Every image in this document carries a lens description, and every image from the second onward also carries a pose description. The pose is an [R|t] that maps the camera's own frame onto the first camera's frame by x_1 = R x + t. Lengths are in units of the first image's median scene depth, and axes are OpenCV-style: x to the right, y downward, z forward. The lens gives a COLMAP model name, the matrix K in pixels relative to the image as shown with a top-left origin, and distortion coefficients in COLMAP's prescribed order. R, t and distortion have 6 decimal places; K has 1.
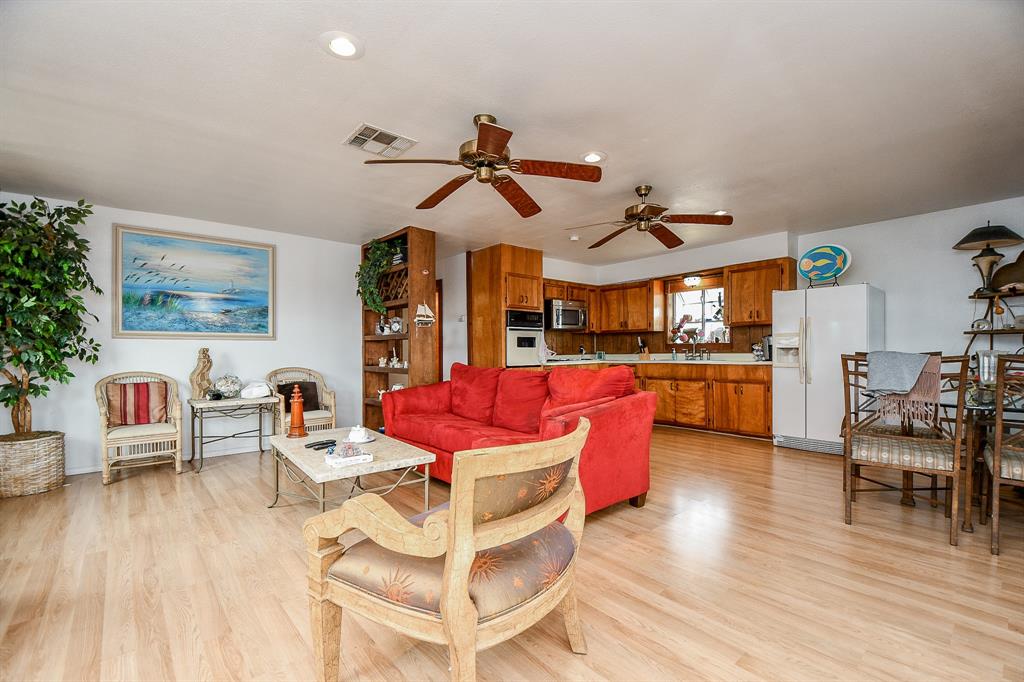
lens RADIAL K [[453.8, 0, 509.0], [0, 453.8, 349.1], [0, 0, 1]] dist [0.005030, -0.008110]
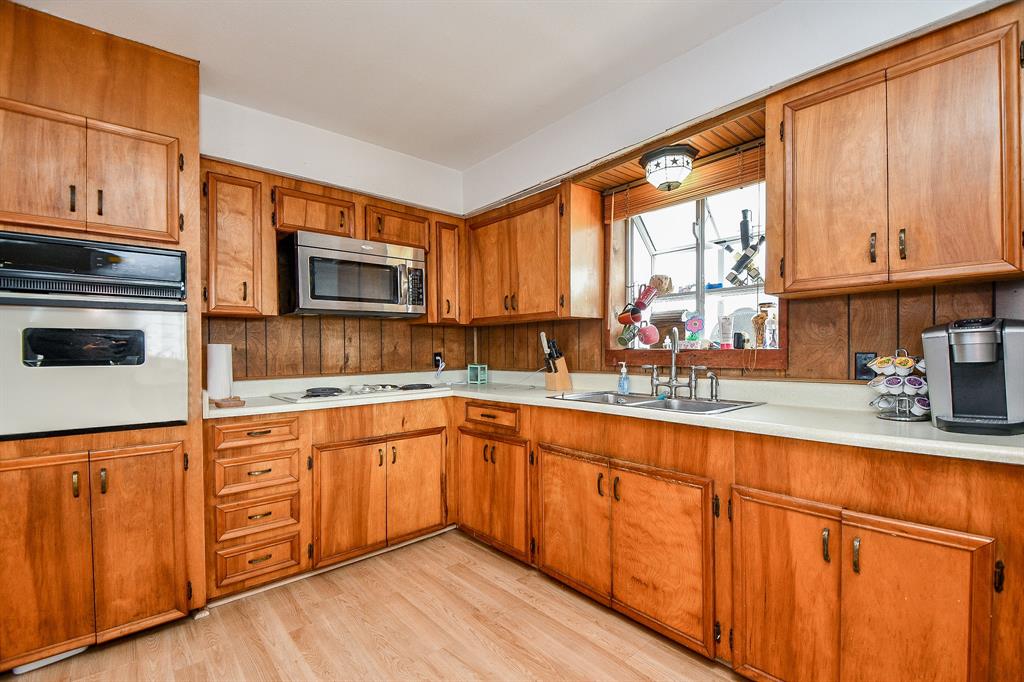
lens RADIAL K [[453.8, 0, 513.5], [0, 453.8, 349.3], [0, 0, 1]] dist [0.005030, -0.008110]
pose [[0.999987, 0.000202, 0.005046, 0.274029], [-0.000237, 0.999976, 0.006909, -0.015433], [-0.005045, -0.006910, 0.999963, 0.630529]]
